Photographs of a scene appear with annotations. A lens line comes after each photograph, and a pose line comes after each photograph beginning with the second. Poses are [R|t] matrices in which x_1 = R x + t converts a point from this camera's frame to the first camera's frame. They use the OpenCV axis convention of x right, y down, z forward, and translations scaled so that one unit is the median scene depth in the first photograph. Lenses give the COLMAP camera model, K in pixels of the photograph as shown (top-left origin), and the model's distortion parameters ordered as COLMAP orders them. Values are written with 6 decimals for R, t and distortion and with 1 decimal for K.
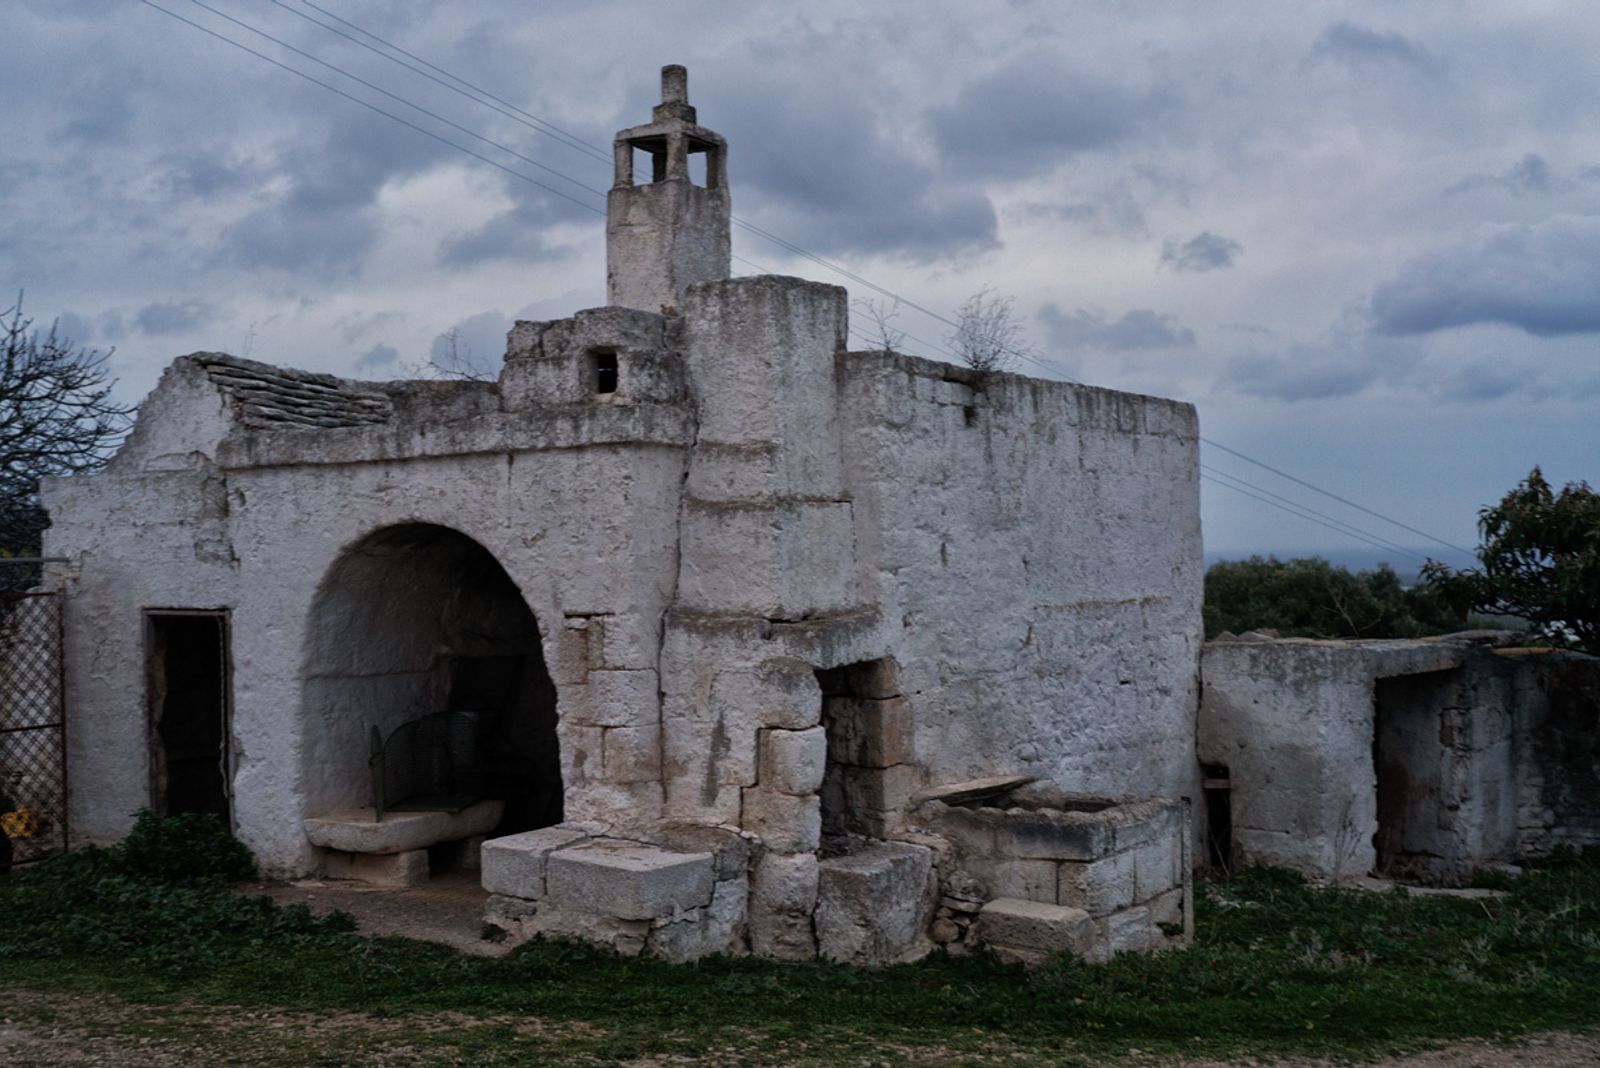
lens RADIAL K [[2094.2, 0, 799.4], [0, 2094.2, 531.1], [0, 0, 1]] dist [-0.031228, 0.000000]
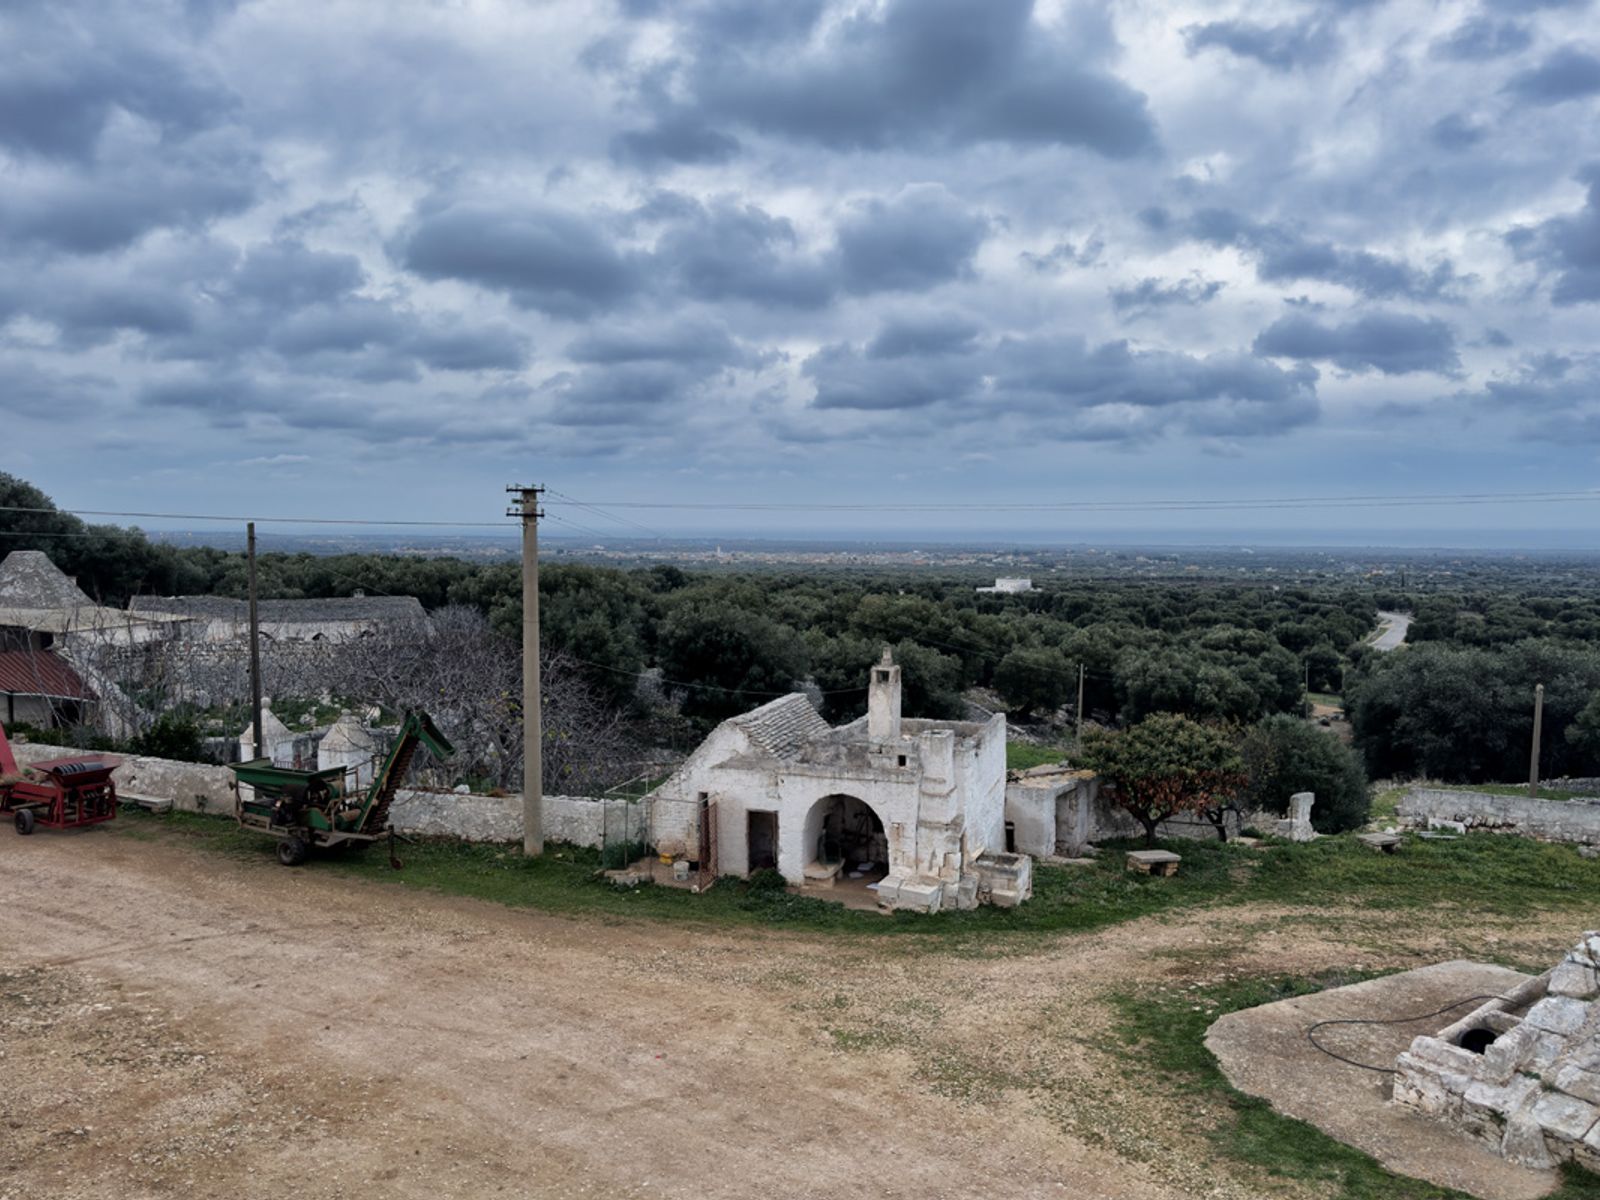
lens RADIAL K [[1196.1, 0, 802.8], [0, 1196.1, 604.2], [0, 0, 1]] dist [0.031057, -0.007536]
pose [[0.981965, -0.000349, 0.189062, -0.691516], [-0.012973, 0.997517, 0.069219, -0.516283], [-0.188616, -0.070423, 0.979523, -1.124468]]
